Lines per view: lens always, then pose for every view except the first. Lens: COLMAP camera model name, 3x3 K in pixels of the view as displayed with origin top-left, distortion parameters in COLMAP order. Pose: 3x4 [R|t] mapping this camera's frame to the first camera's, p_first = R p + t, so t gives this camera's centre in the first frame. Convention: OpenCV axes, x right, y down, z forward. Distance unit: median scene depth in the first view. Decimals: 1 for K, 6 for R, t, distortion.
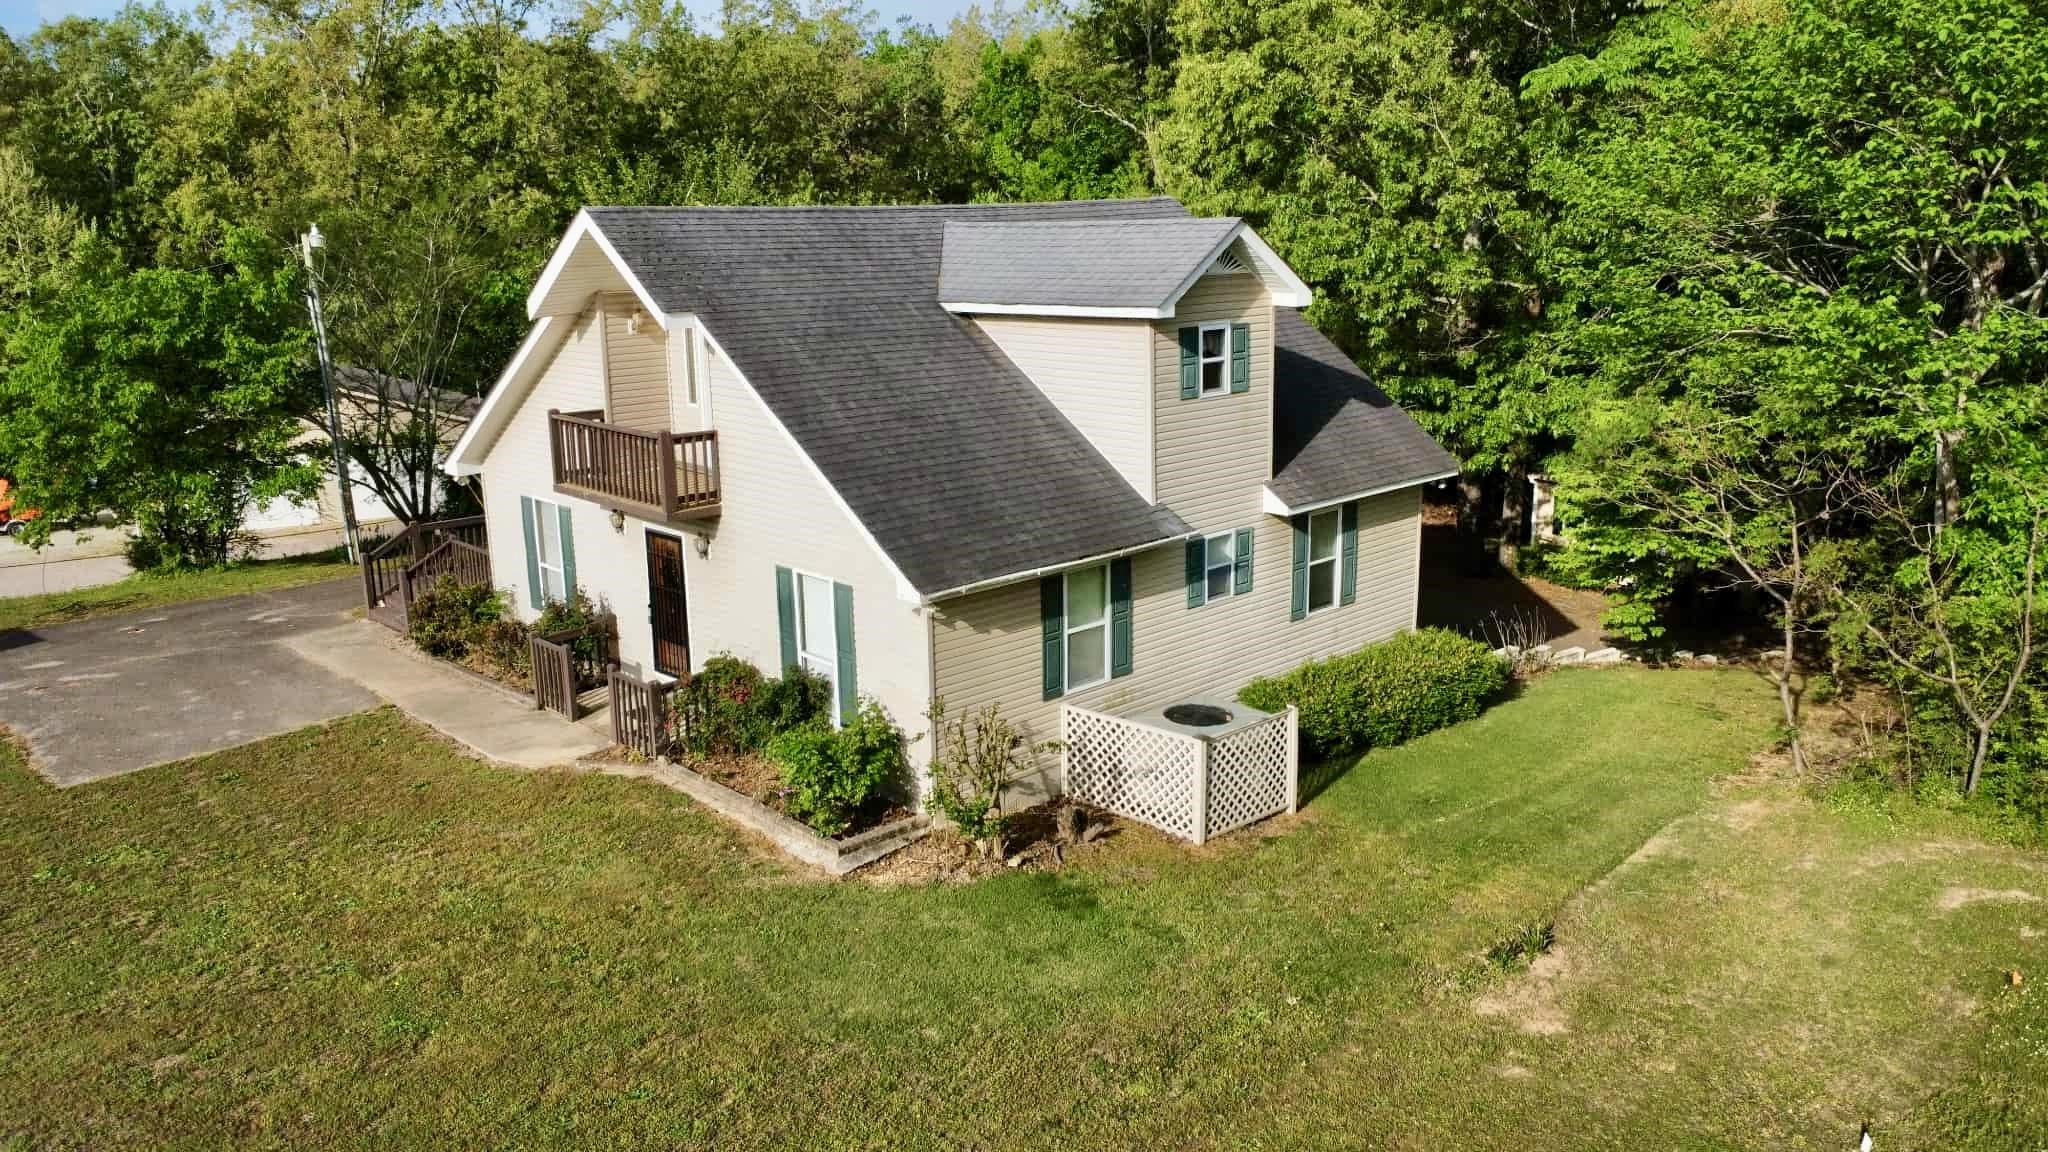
lens RADIAL K [[1532.9, 0, 1032.7], [0, 1532.9, 569.7], [0, 0, 1]] dist [-0.007234, 0.000523]
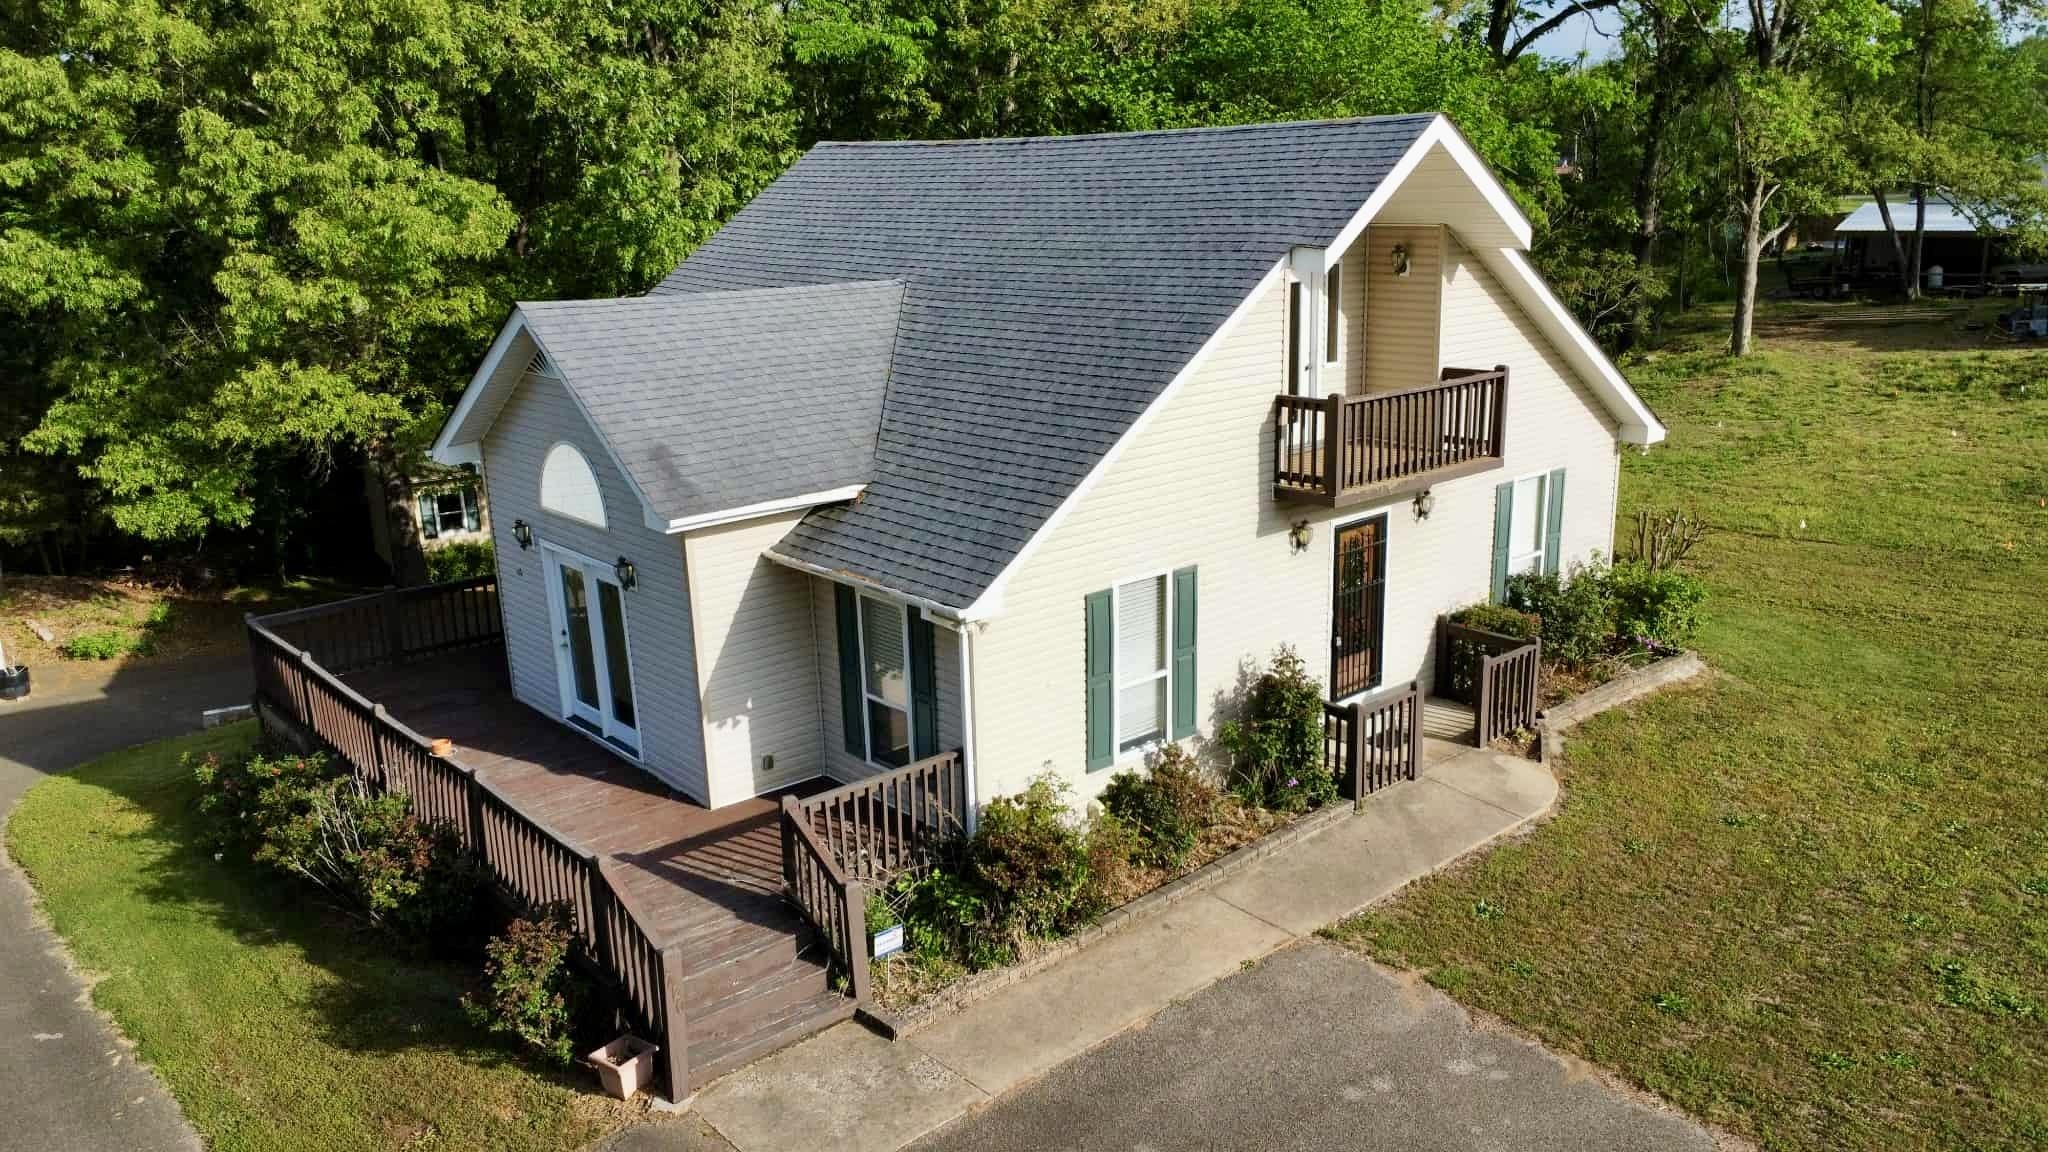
lens RADIAL K [[1532.9, 0, 1020.6], [0, 1532.9, 579.1], [0, 0, 1]] dist [-0.007234, 0.000523]
pose [[0.060856, -0.251698, 0.965891, -1.048325], [0.260791, 0.938080, 0.228020, -0.228322], [-0.963475, 0.238019, 0.122729, 1.077515]]
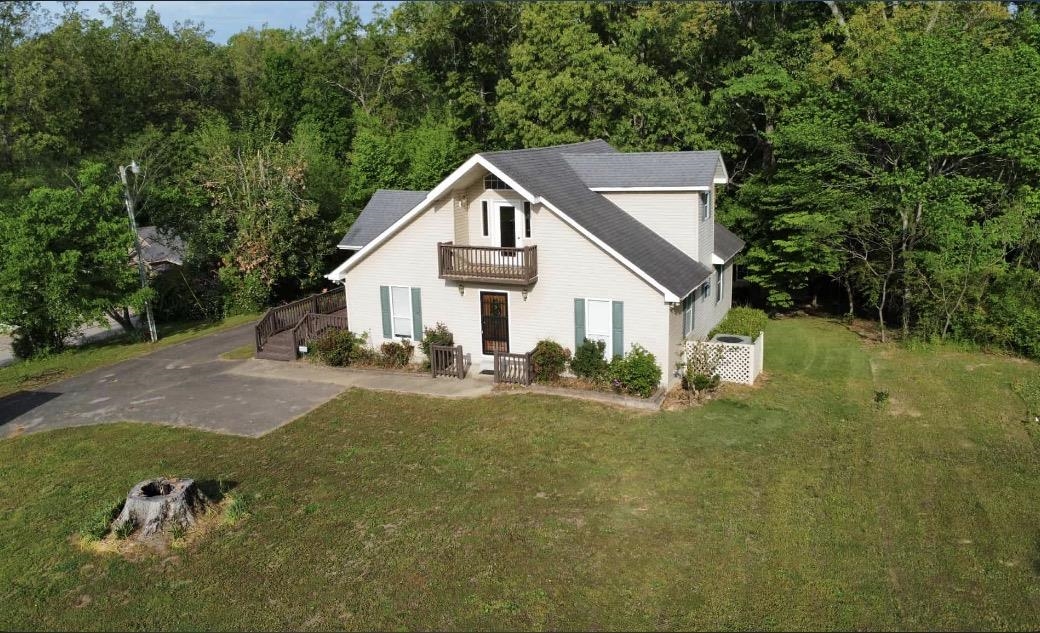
lens RADIAL K [[844.2, 0, 515.3], [0, 844.2, 318.8], [0, 0, 1]] dist [-0.005247, 0.001293]
pose [[0.924080, -0.098794, 0.369211, -0.679742], [0.102477, 0.994688, 0.009675, 0.006511], [-0.368206, 0.028895, 0.929295, -0.187821]]
